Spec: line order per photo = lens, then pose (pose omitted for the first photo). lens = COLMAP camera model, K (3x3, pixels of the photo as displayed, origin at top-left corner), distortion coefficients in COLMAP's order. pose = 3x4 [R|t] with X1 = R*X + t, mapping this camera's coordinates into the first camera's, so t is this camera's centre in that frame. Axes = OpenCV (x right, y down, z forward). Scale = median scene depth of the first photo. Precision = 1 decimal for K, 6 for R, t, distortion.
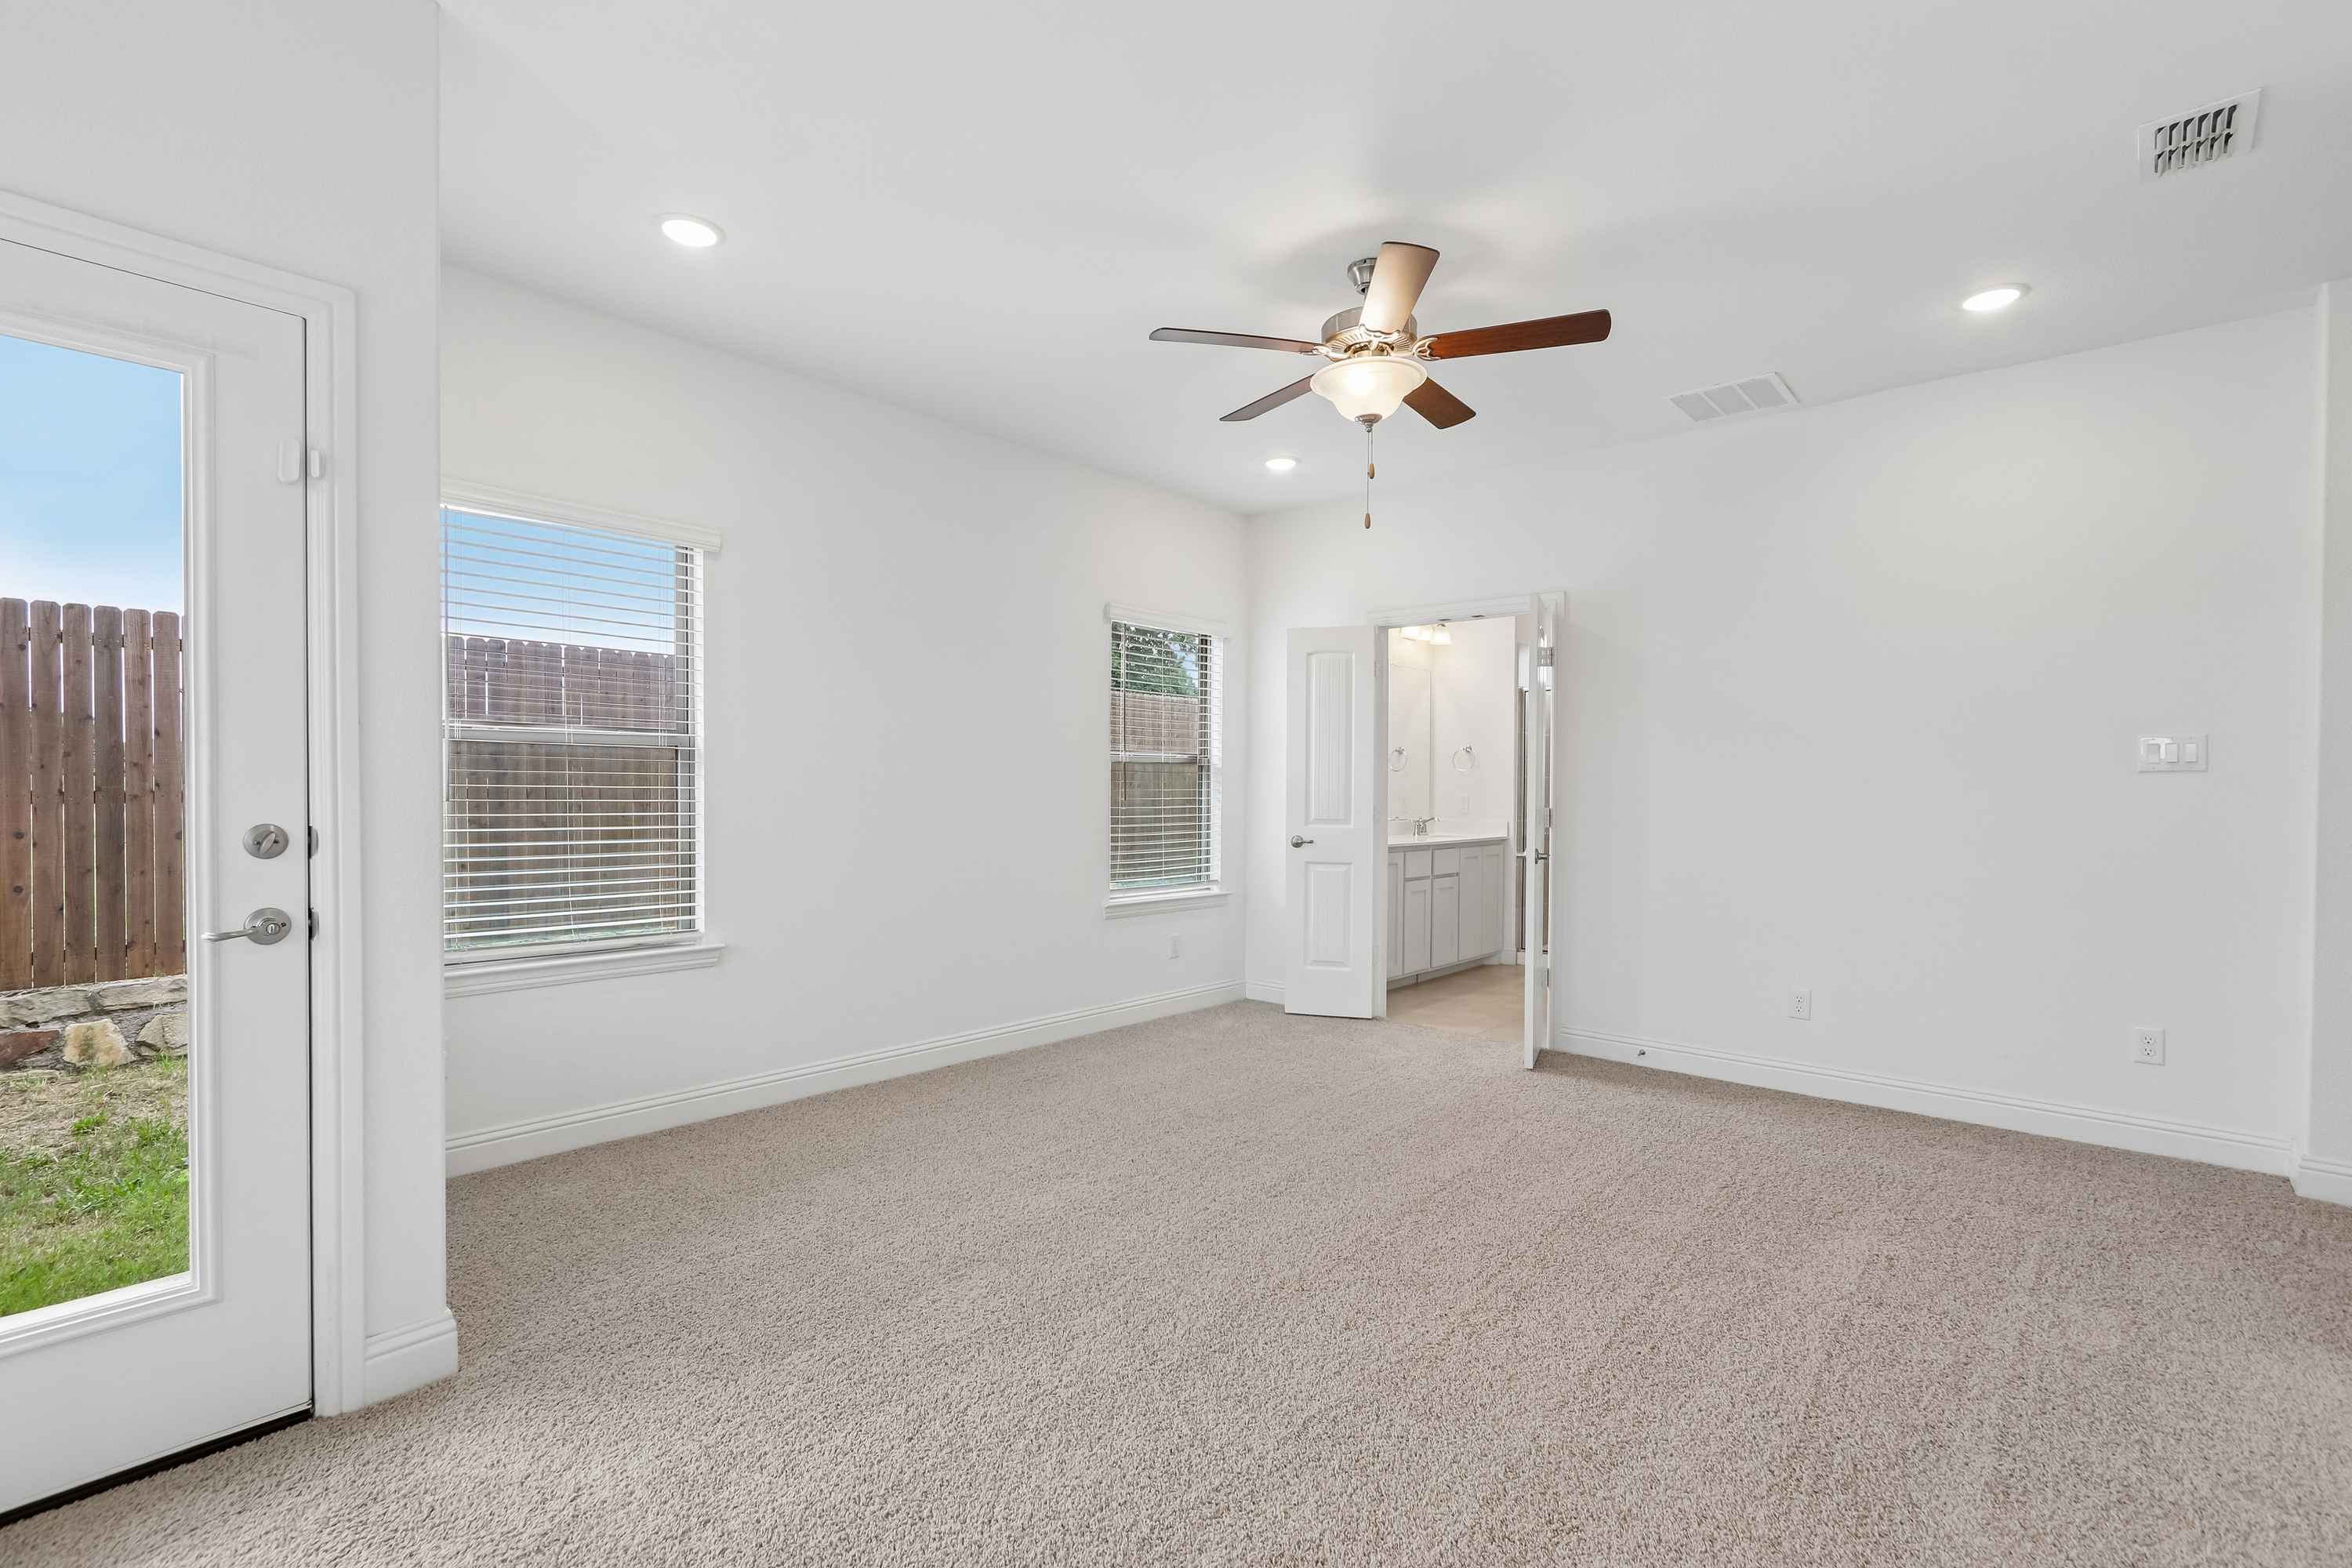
lens RADIAL K [[1079.3, 0, 1182.1], [0, 1079.3, 800.7], [0, 0, 1]] dist [-0.012106, 0.001325]
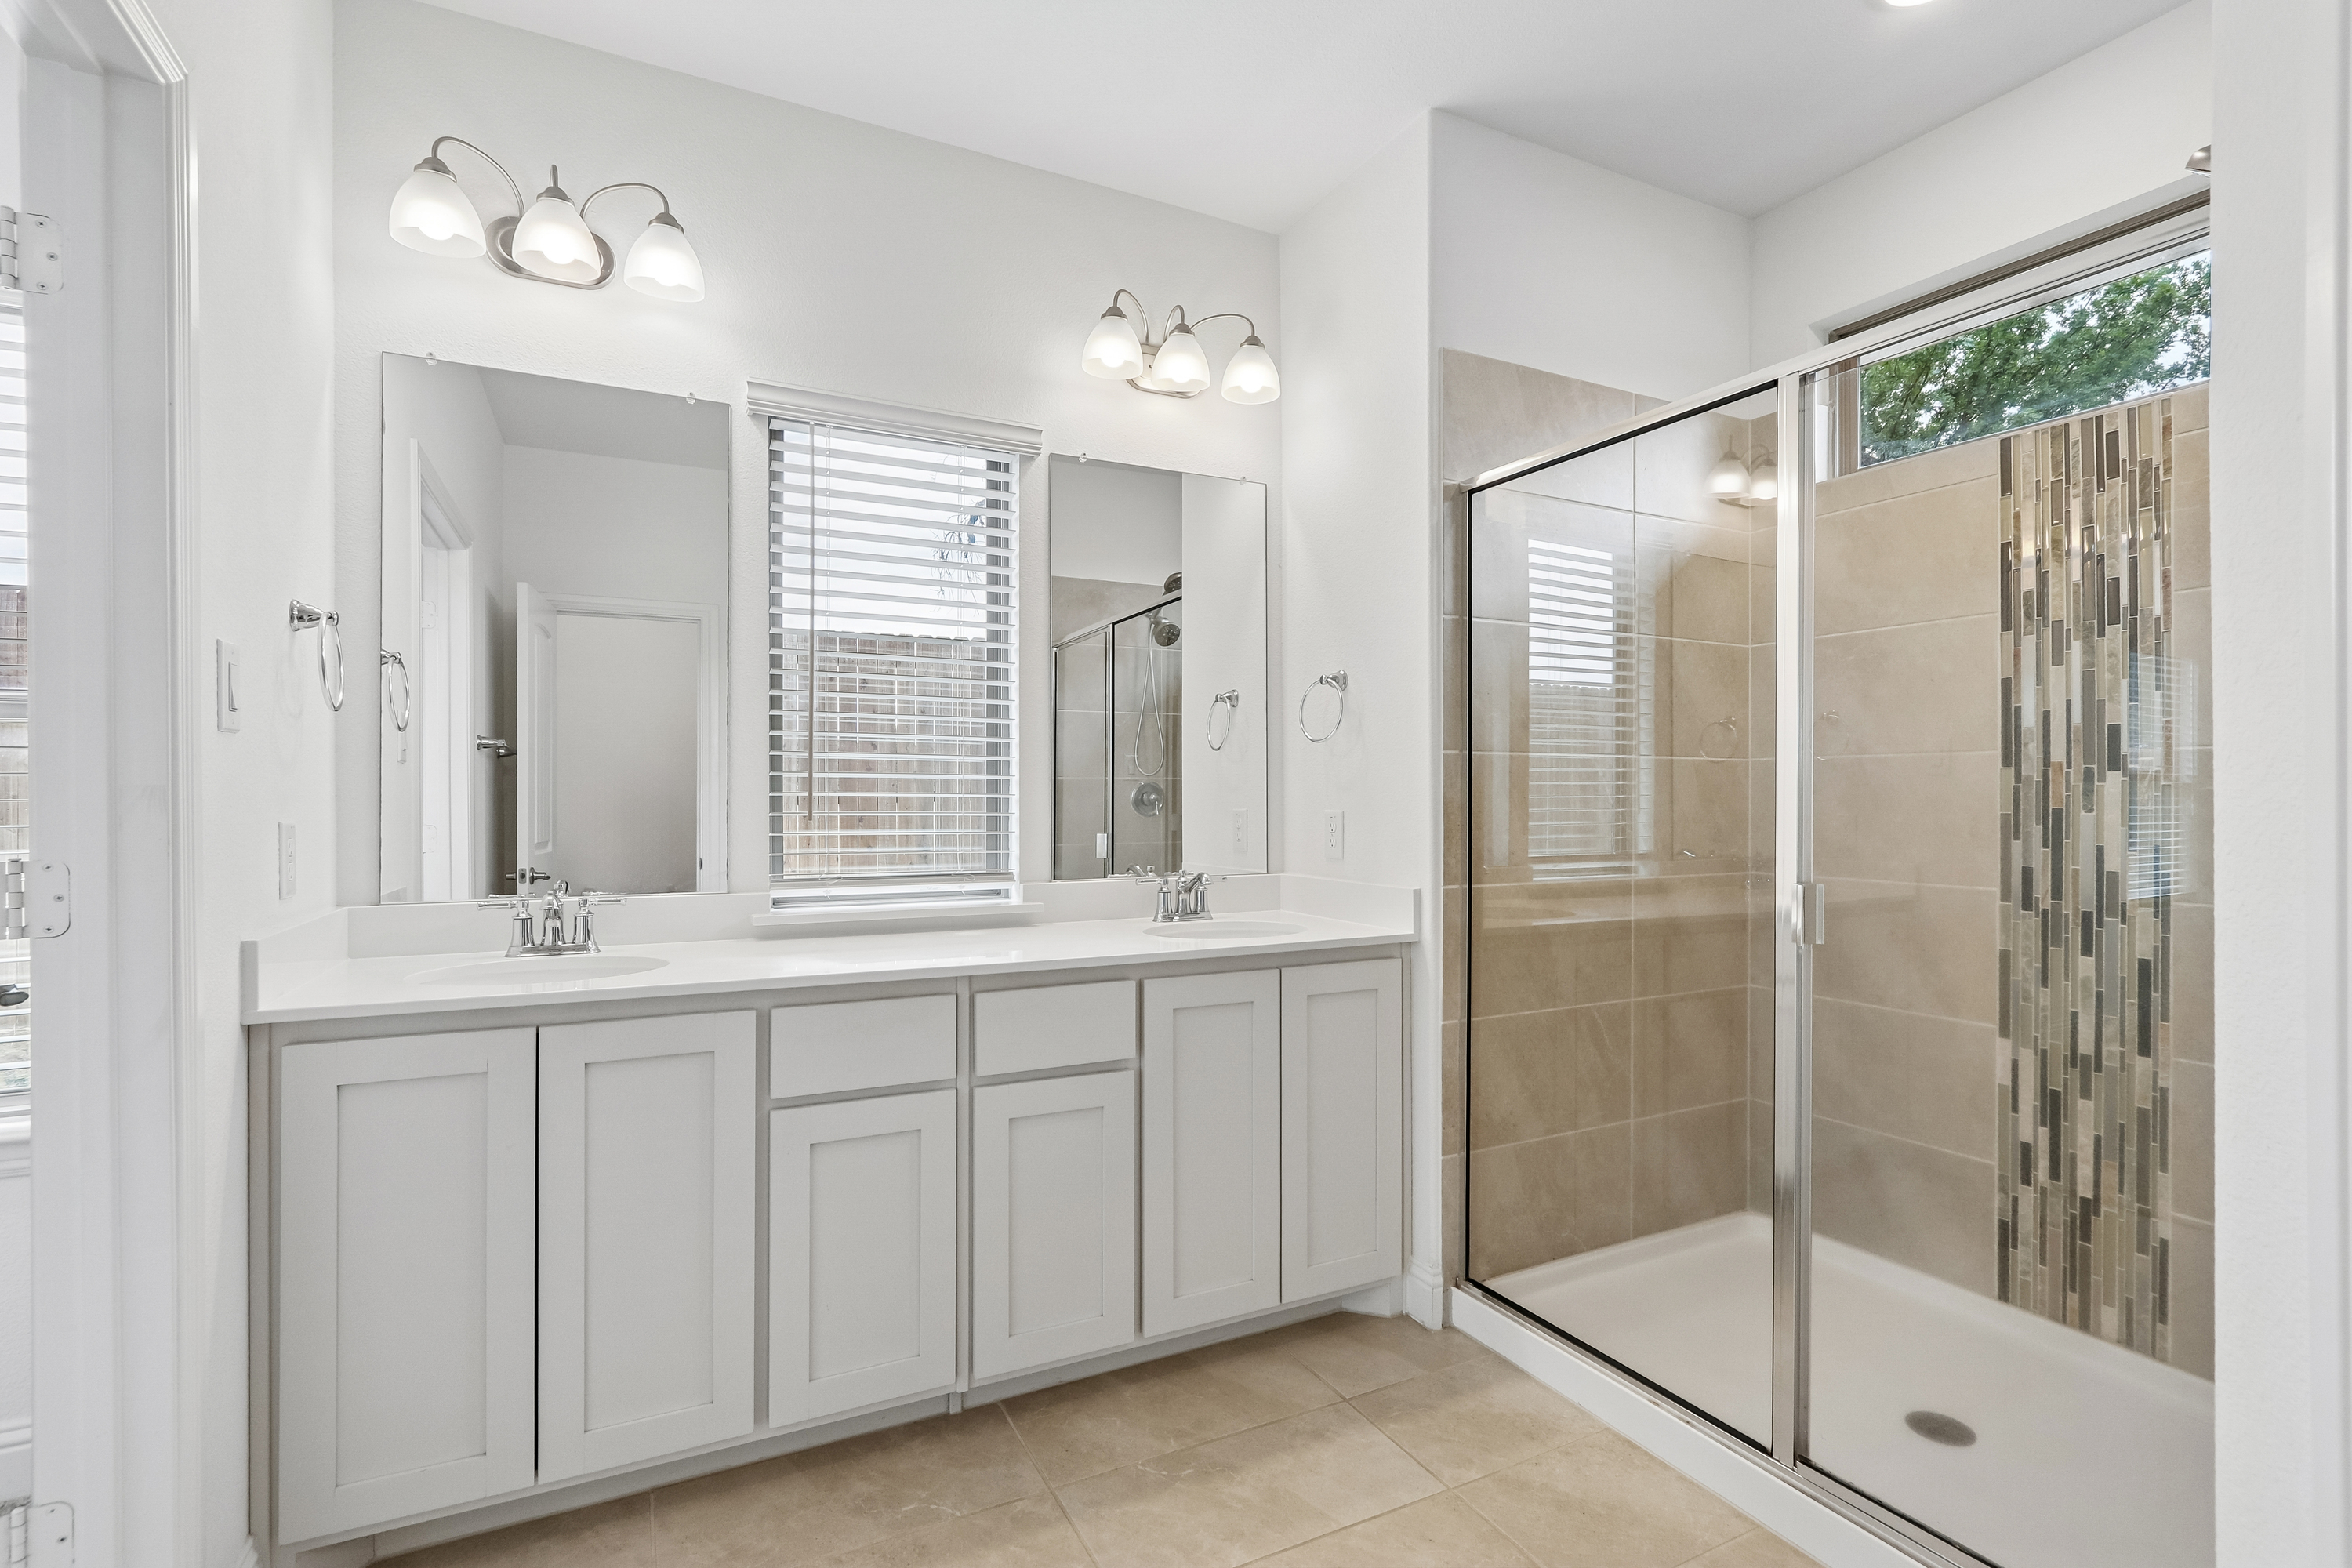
lens RADIAL K [[1102.2, 0, 1179.6], [0, 1102.2, 791.7], [0, 0, 1]] dist [0.001602, -0.000169]
pose [[0.932224, -0.007236, -0.361808, 0.576208], [-0.000185, 0.999790, -0.020474, -0.005881], [0.361881, 0.019154, 0.932028, 1.059492]]
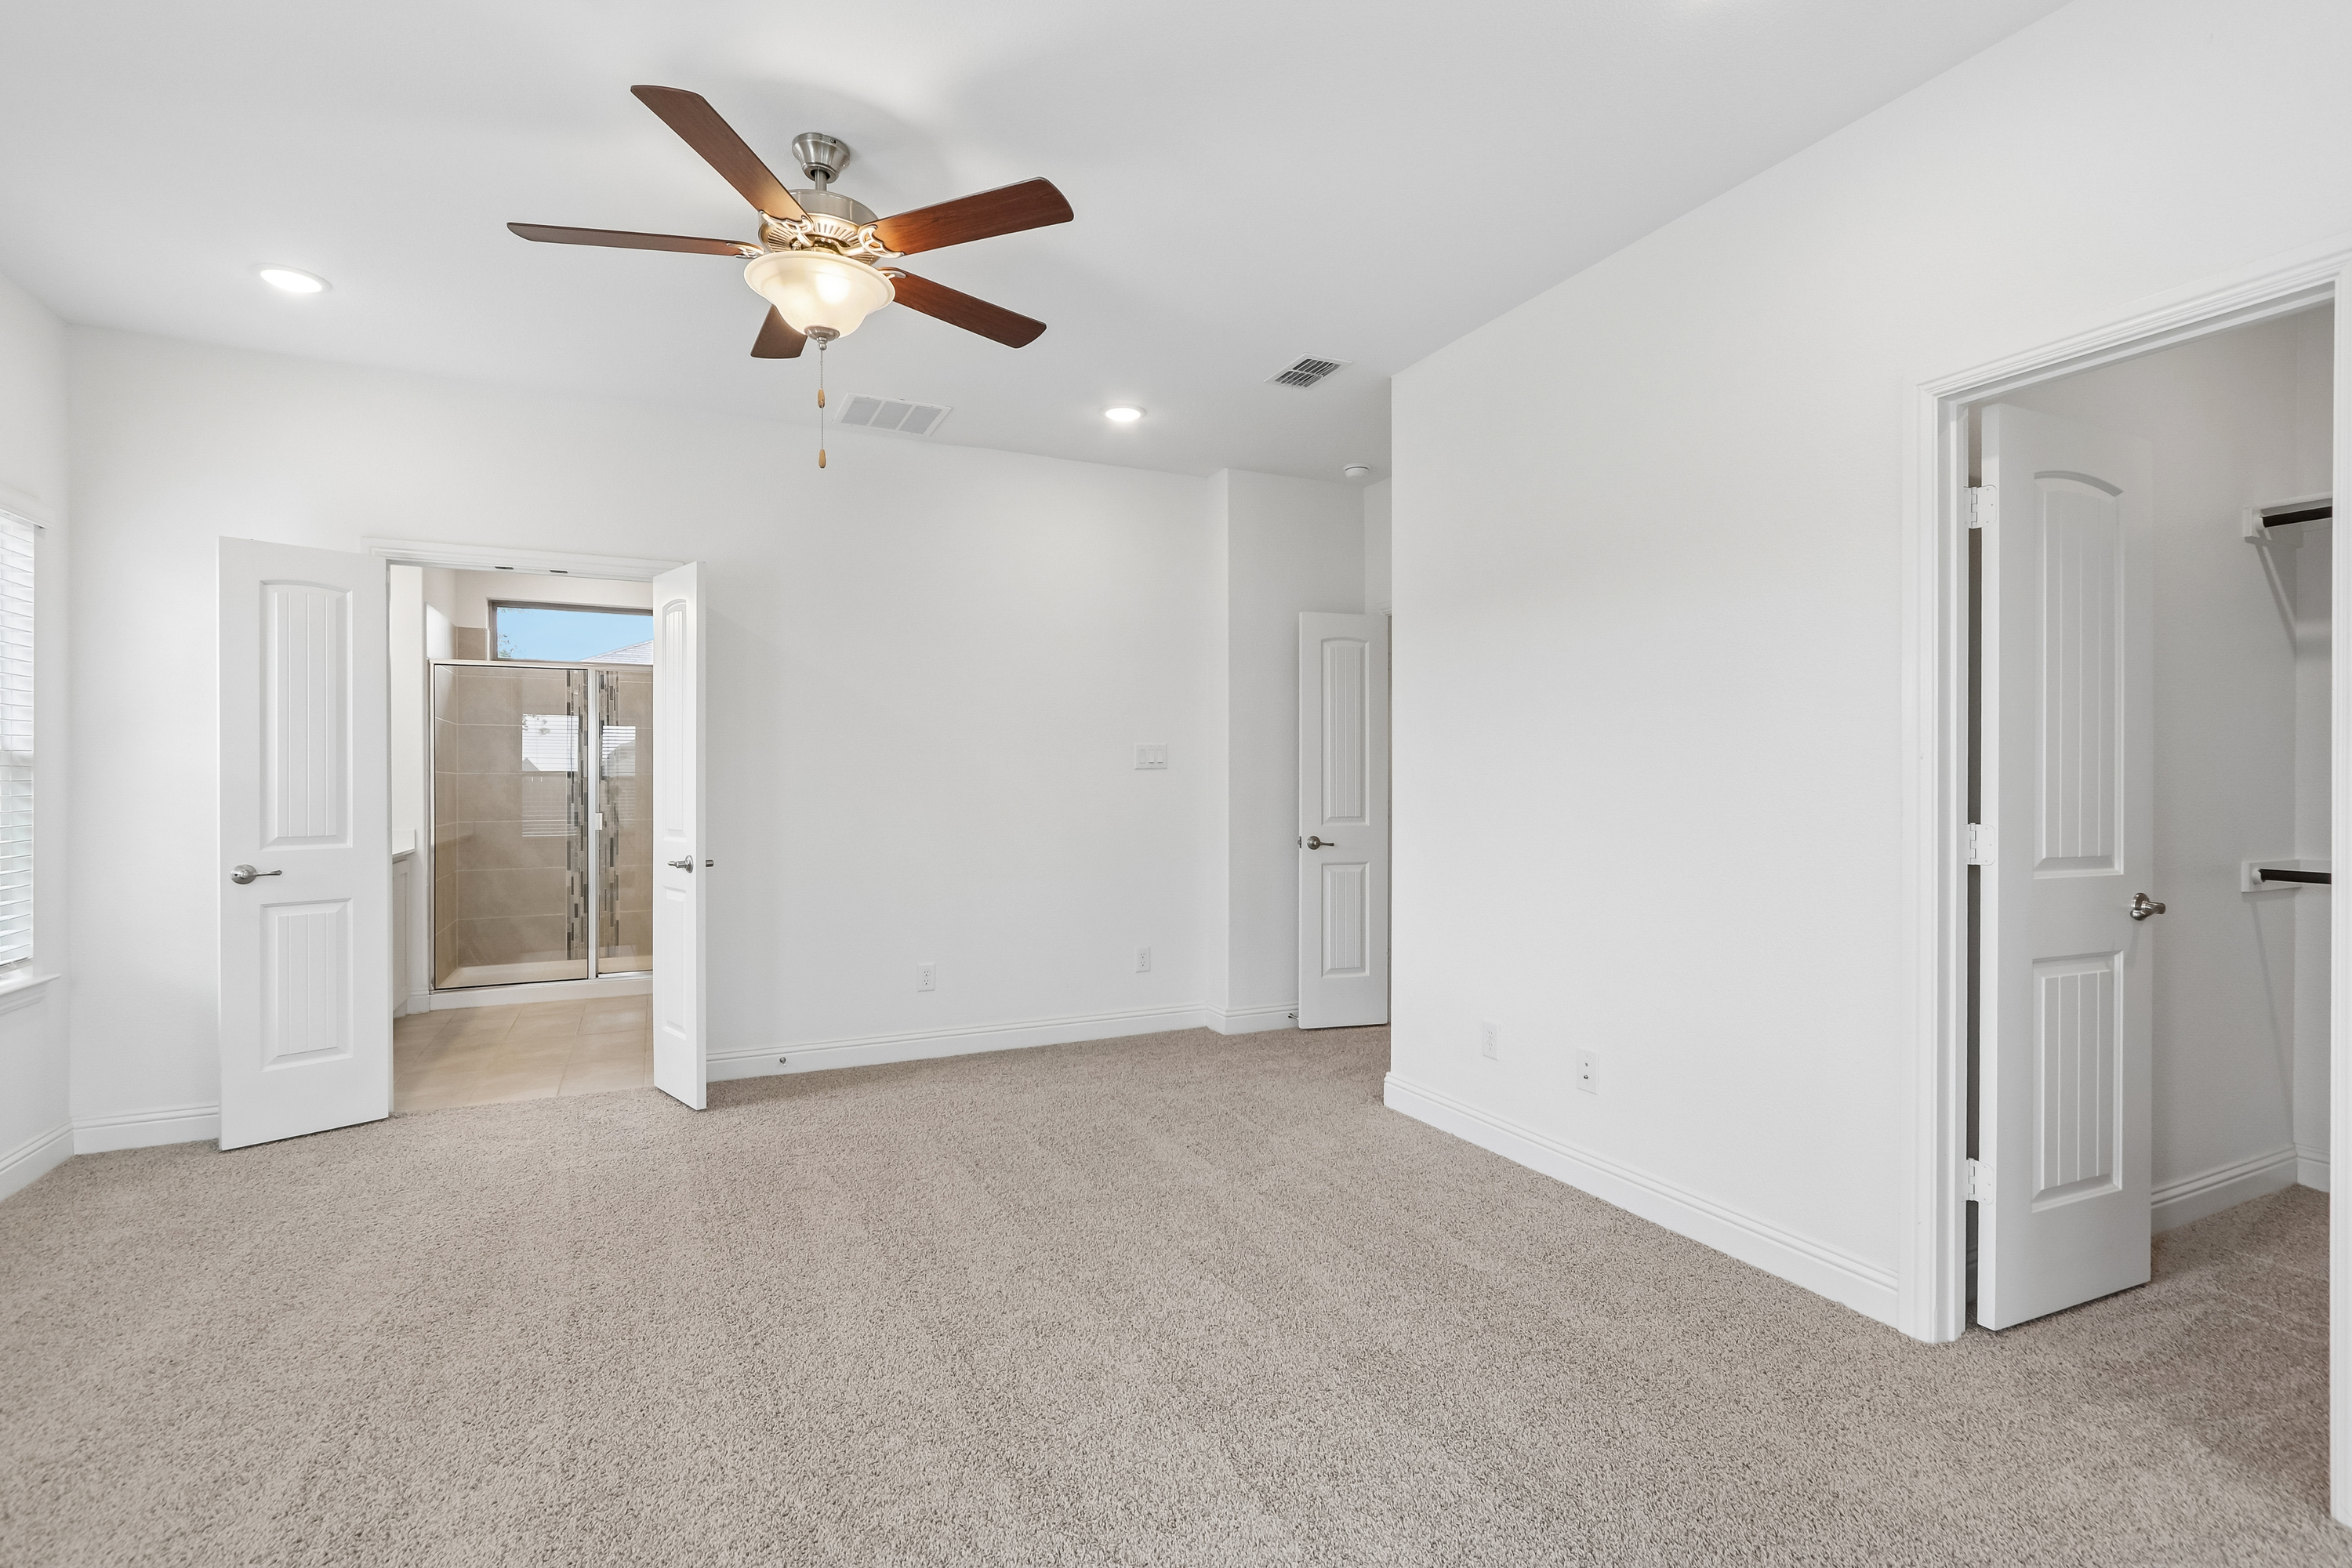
lens RADIAL K [[1085.8, 0, 1178.2], [0, 1085.8, 775.7], [0, 0, 1]] dist [-0.001317, 0.000080]
pose [[0.388936, -0.004082, 0.921256, -0.331065], [0.020537, 0.999780, -0.004240, -0.007872], [-0.921036, 0.020569, 0.388934, 0.301695]]
